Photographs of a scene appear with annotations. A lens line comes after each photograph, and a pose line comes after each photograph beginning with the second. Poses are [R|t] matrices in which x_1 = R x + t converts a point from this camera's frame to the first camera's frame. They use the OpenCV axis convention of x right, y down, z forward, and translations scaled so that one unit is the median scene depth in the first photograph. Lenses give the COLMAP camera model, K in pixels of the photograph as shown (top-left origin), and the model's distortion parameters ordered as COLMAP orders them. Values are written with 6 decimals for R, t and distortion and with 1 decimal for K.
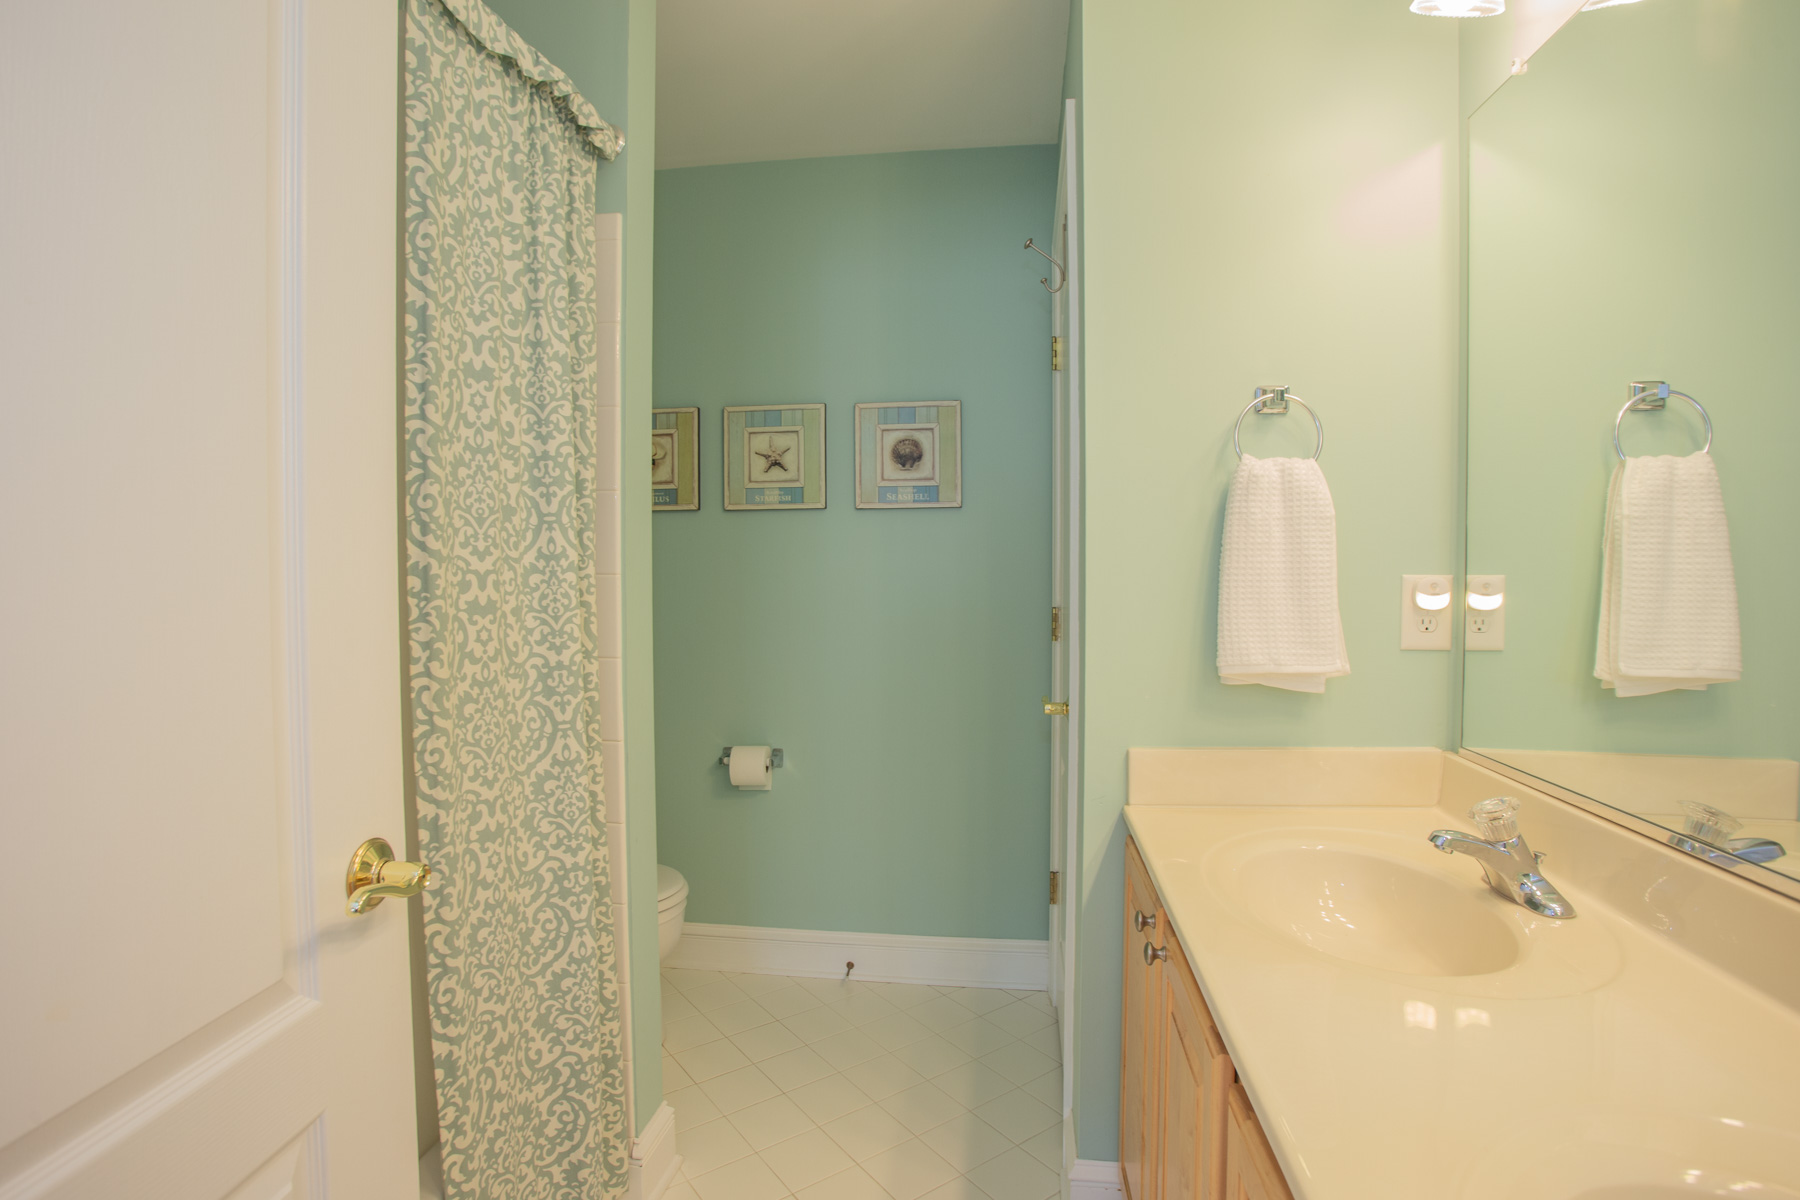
lens RADIAL K [[909.3, 0, 877.6], [0, 909.3, 599.9], [0, 0, 1]] dist [-0.070678, 0.034769]
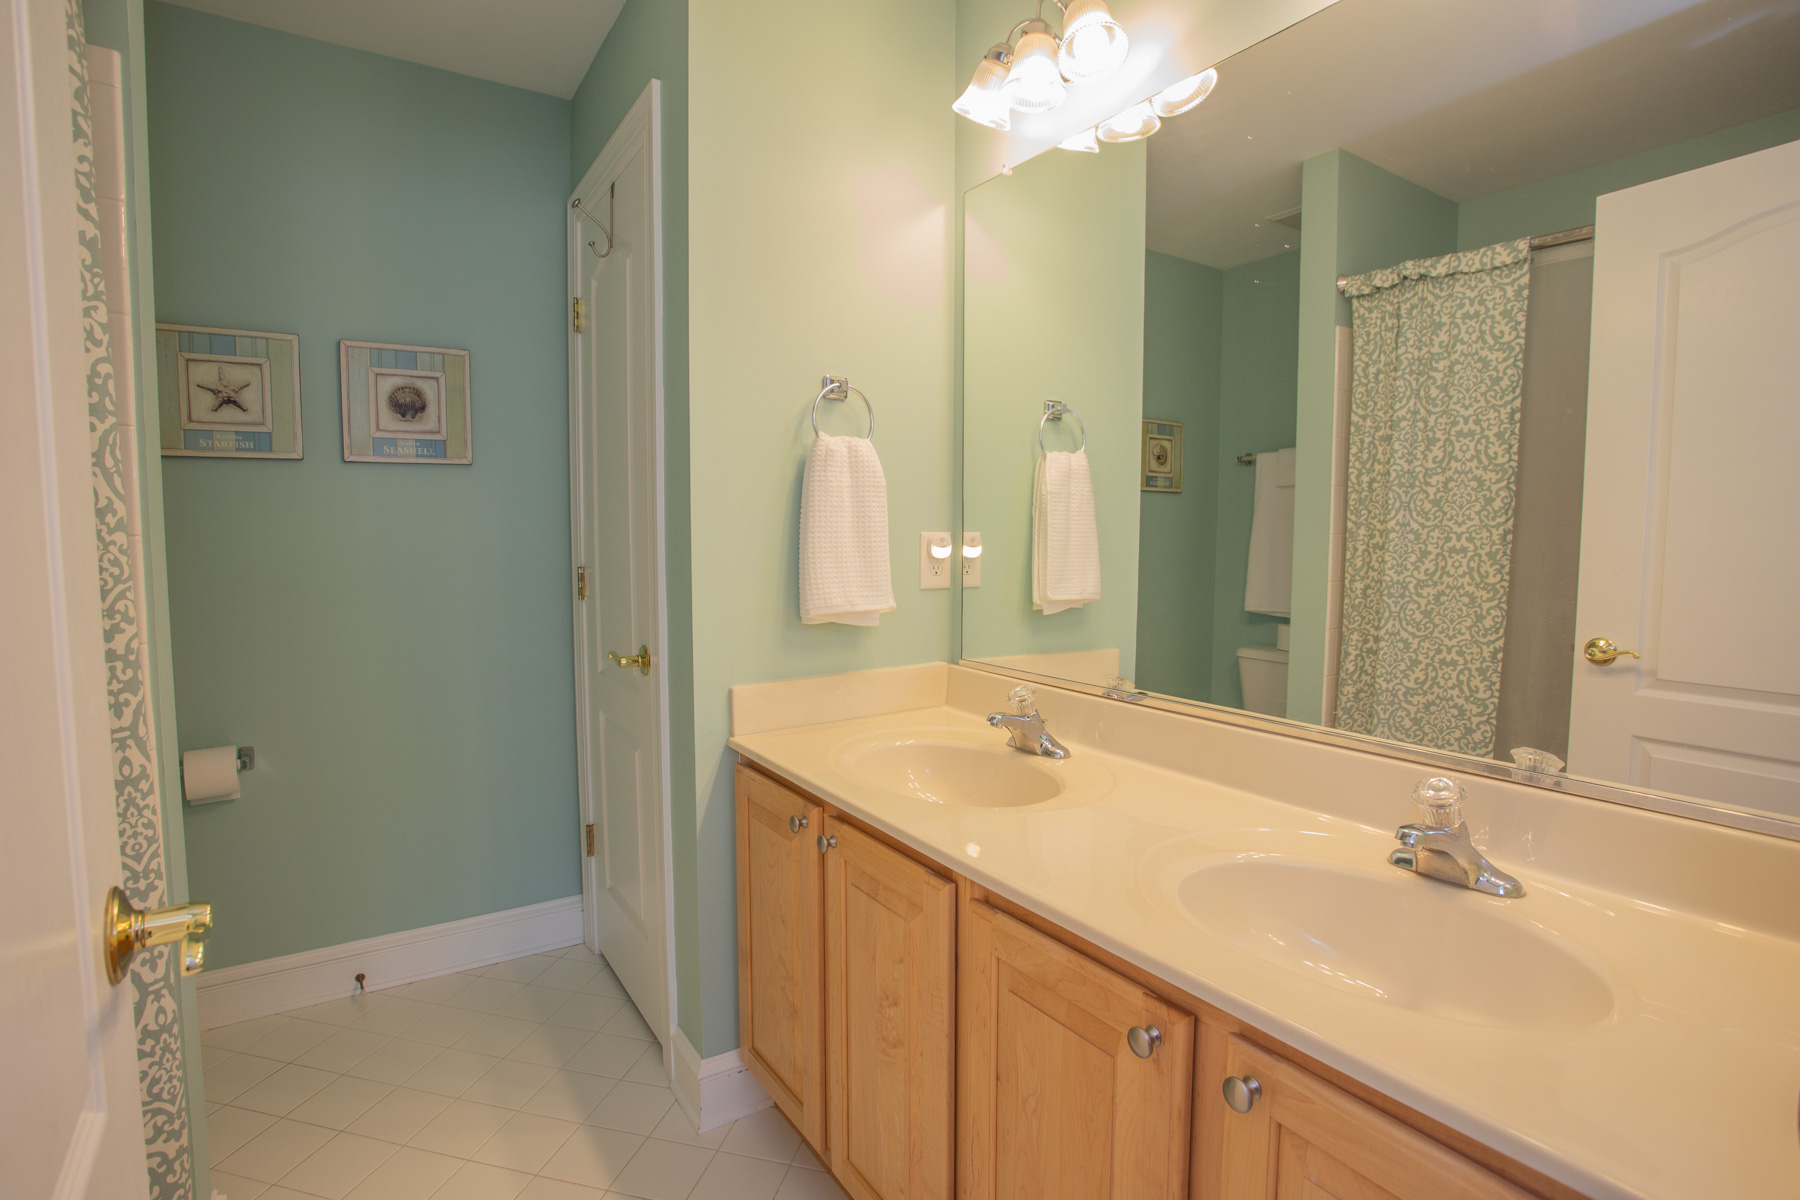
lens RADIAL K [[909.3, 0, 877.6], [0, 909.3, 599.9], [0, 0, 1]] dist [-0.070678, 0.034769]
pose [[0.762061, -0.048866, 0.645659, -0.329398], [0.022615, 0.998548, 0.048882, 0.004457], [-0.647110, -0.022650, 0.762060, 0.021340]]
